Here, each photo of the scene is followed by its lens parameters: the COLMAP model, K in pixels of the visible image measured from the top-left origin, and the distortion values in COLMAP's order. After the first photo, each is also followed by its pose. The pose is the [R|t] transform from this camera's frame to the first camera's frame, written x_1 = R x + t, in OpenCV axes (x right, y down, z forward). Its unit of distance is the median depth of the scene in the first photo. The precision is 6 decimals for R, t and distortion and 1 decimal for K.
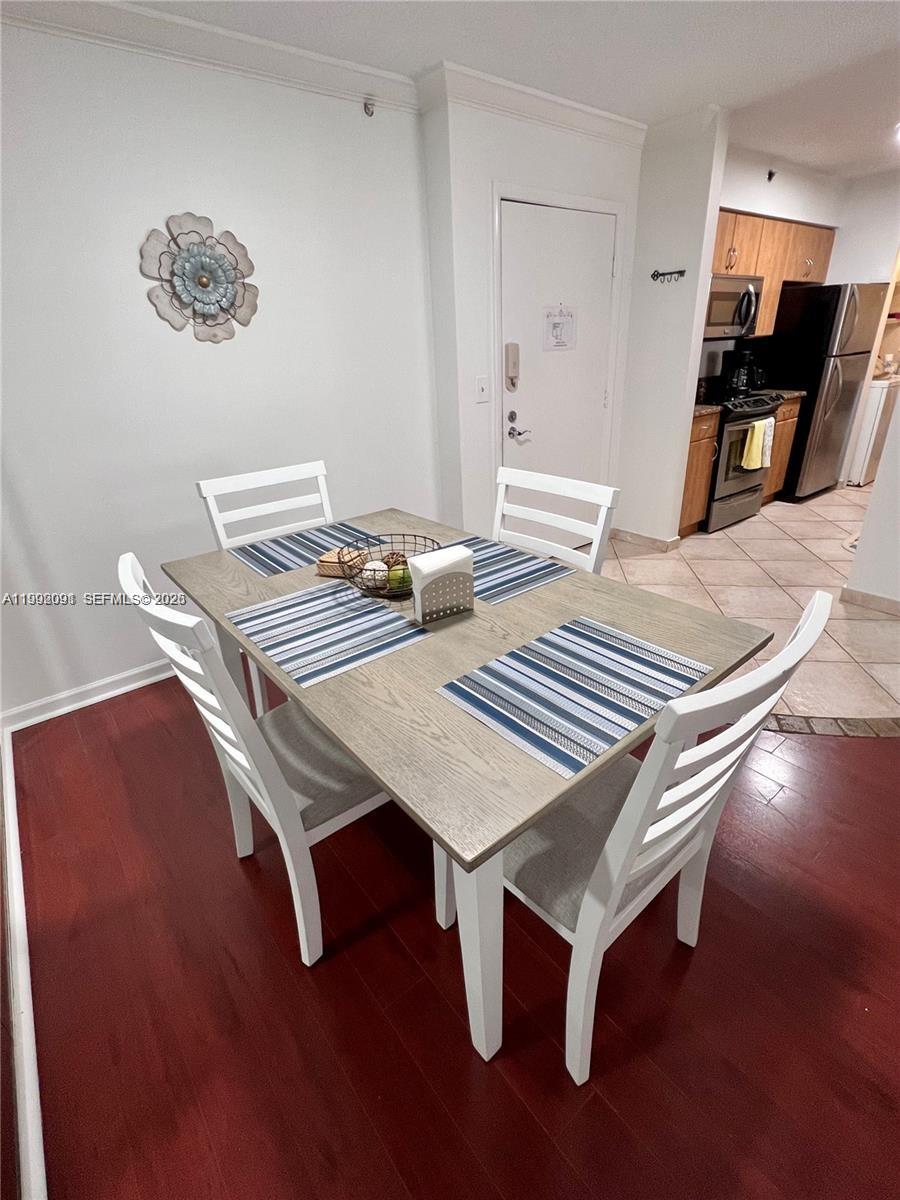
lens RADIAL K [[565.8, 0, 447.8], [0, 565.8, 599.7], [0, 0, 1]] dist [0.000593, -0.000006]
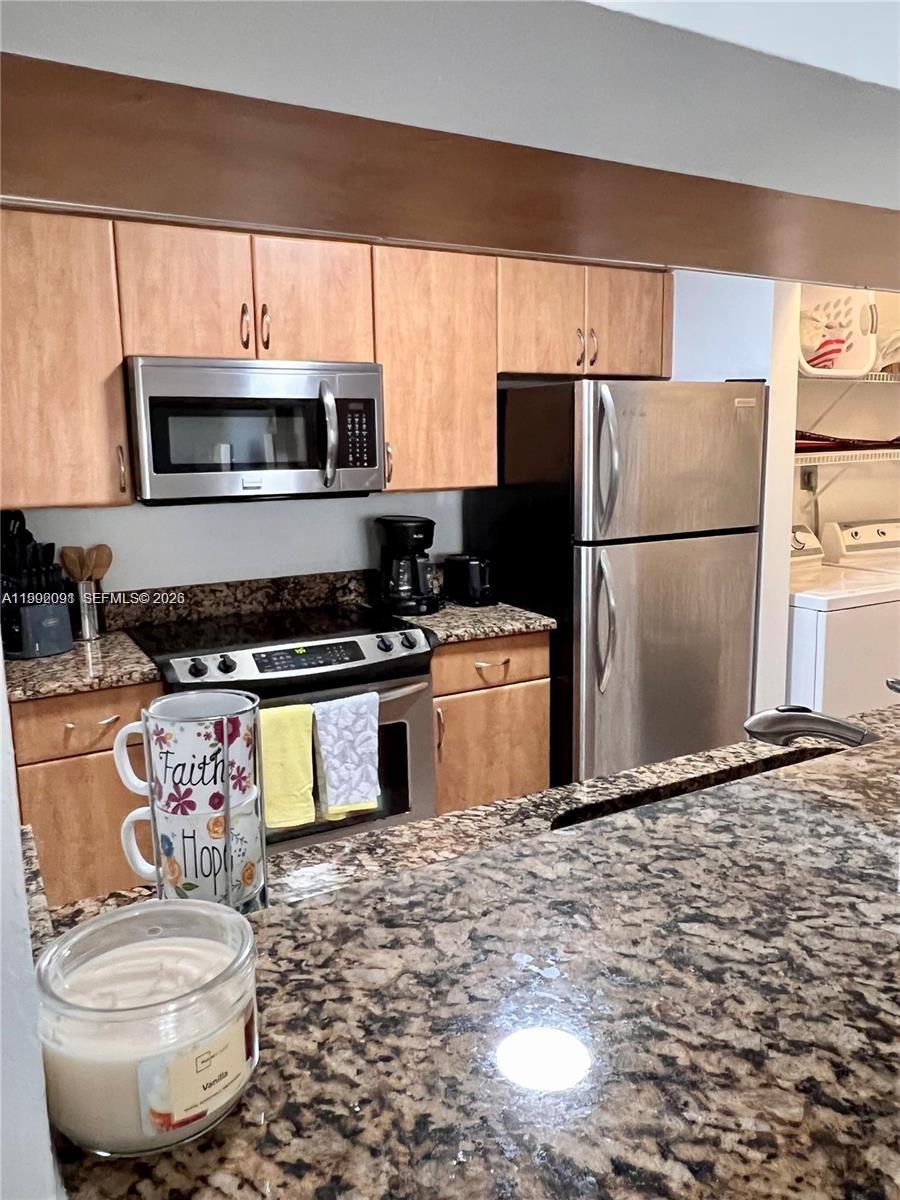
lens RADIAL K [[884.4, 0, 455.2], [0, 884.4, 595.0], [0, 0, 1]] dist [0.006816, -0.001518]
pose [[0.986483, 0.048327, -0.156572, 0.701812], [-0.086671, 0.964804, -0.248277, -0.233890], [0.139063, 0.258491, 0.955952, 0.401041]]
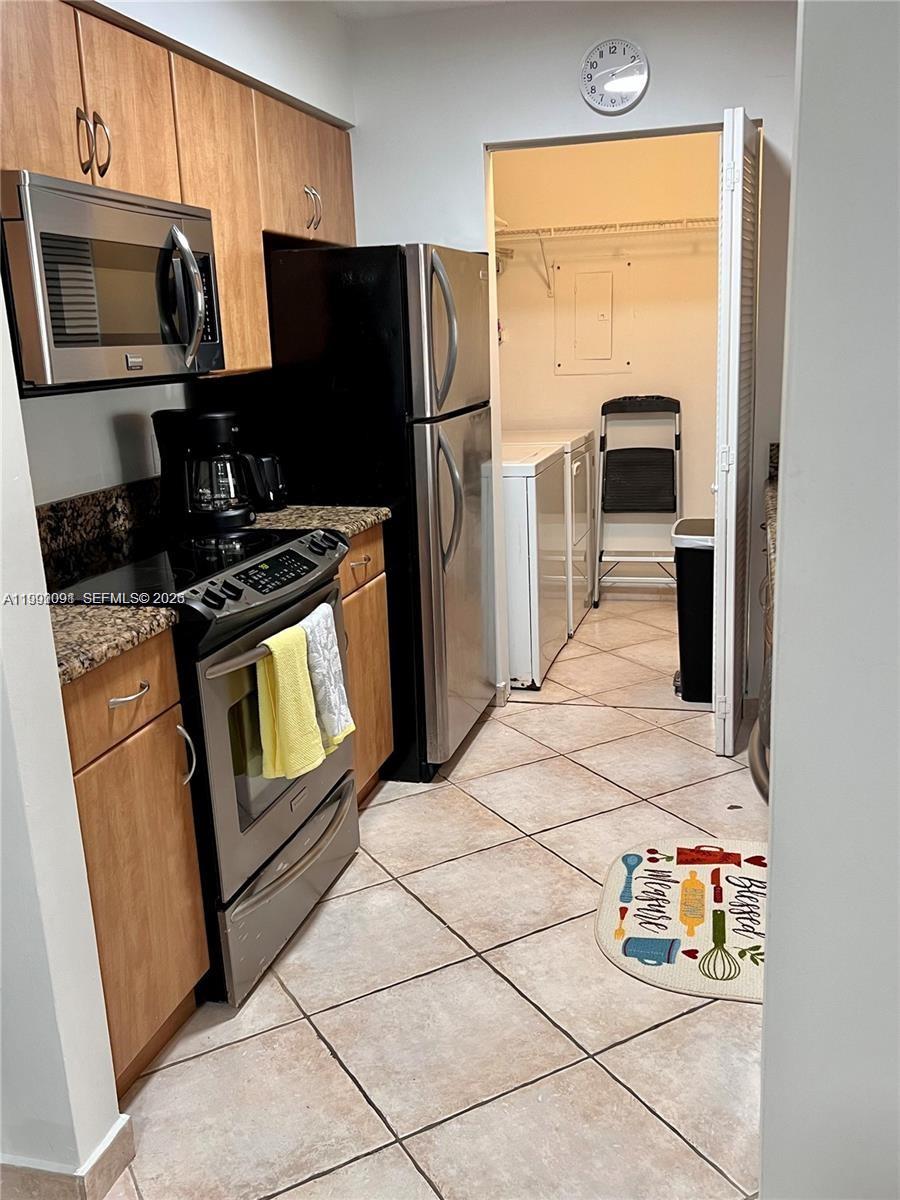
lens RADIAL K [[1067.6, 0, 450.0], [0, 1067.6, 600.0], [0, 0, 1]] dist [0.126911, -0.209581]
pose [[0.803287, -0.134681, 0.580165, 0.256235], [0.254396, 0.958356, -0.129756, -0.216828], [-0.538529, 0.251823, 0.804097, 0.441300]]
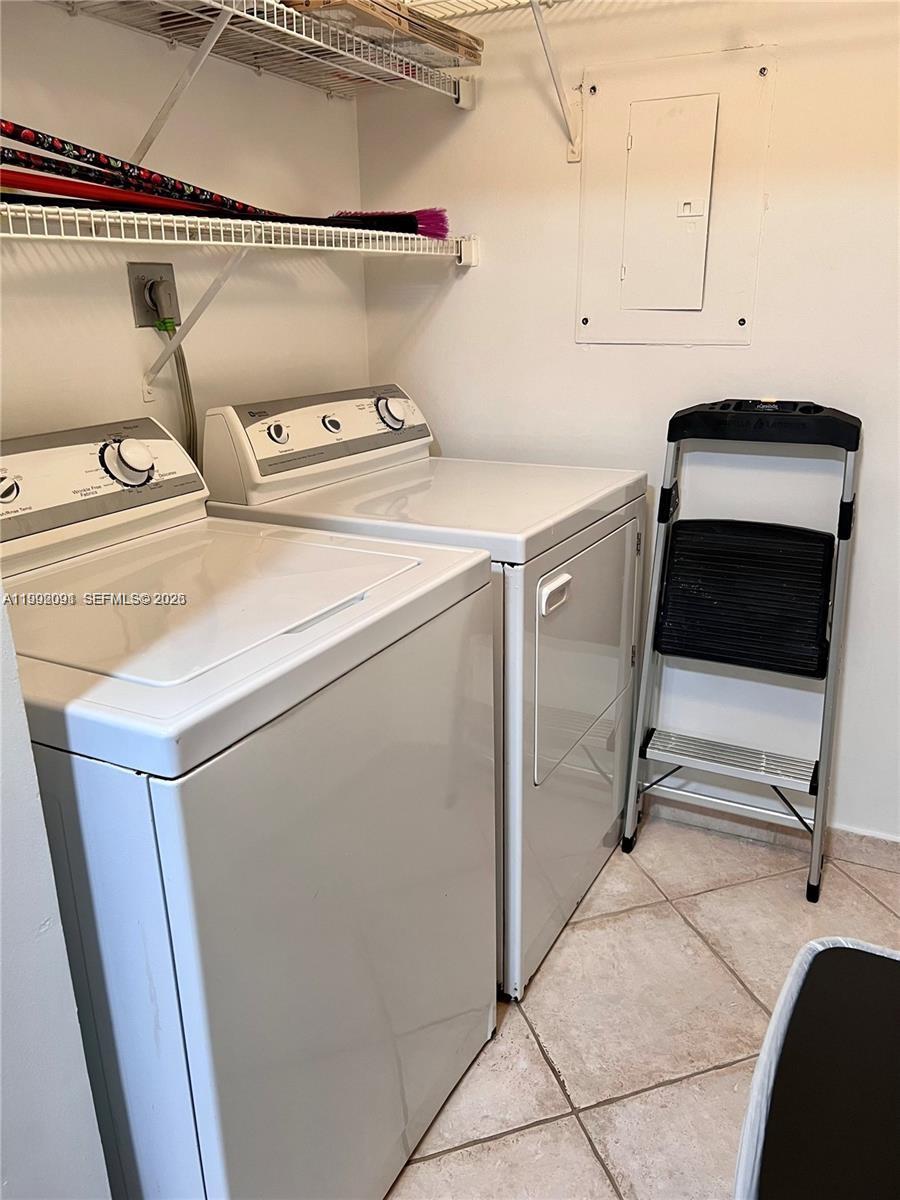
lens RADIAL K [[912.6, 0, 452.1], [0, 912.6, 599.7], [0, 0, 1]] dist [0.007194, 0.001122]
pose [[0.909848, -0.106321, 0.401088, 0.858333], [0.154710, 0.983838, -0.090155, -0.436252], [-0.385020, 0.144079, 0.911592, 0.929532]]
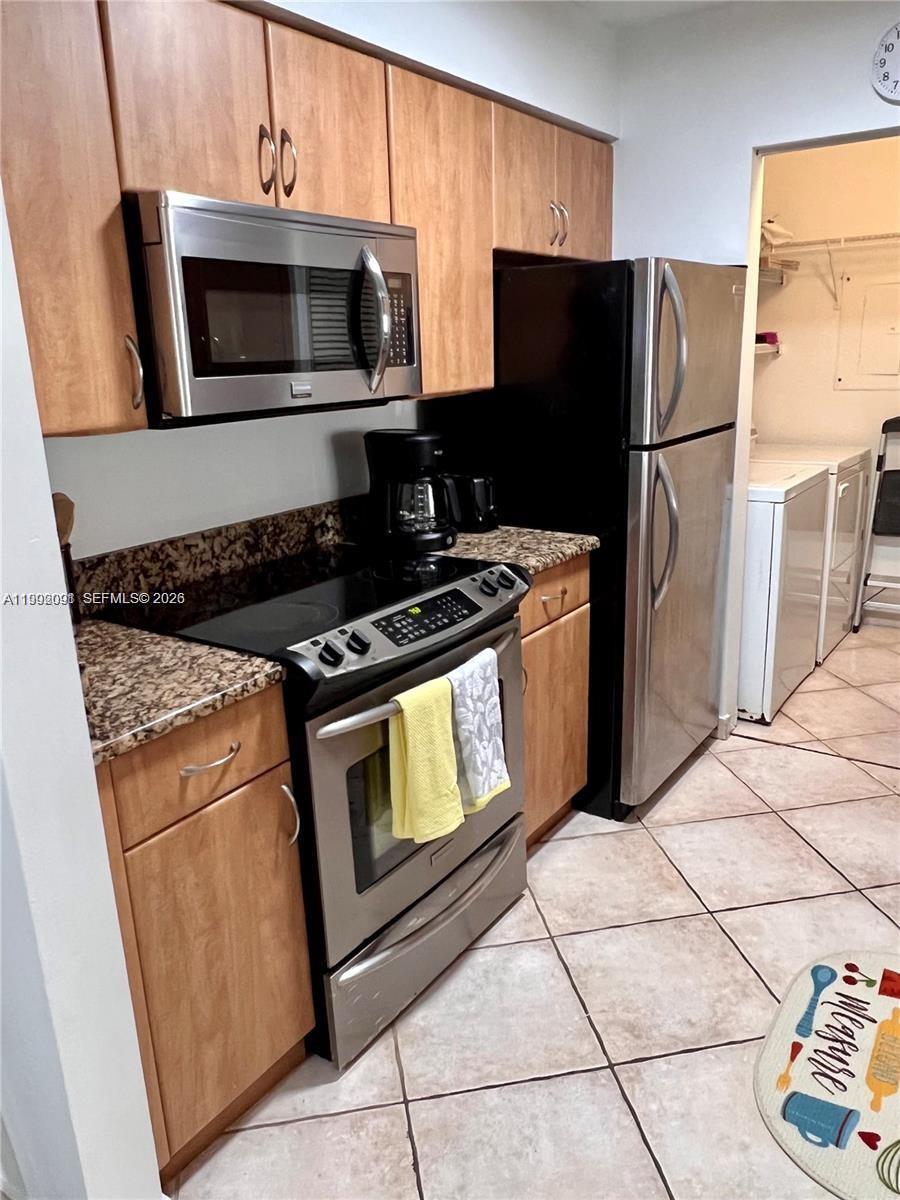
lens RADIAL K [[884.4, 0, 455.2], [0, 884.4, 595.0], [0, 0, 1]] dist [0.006816, -0.001518]
pose [[0.954999, -0.071600, 0.287838, 0.404342], [0.118886, 0.981466, -0.150303, -0.272792], [-0.271741, 0.177759, 0.945811, 0.527986]]
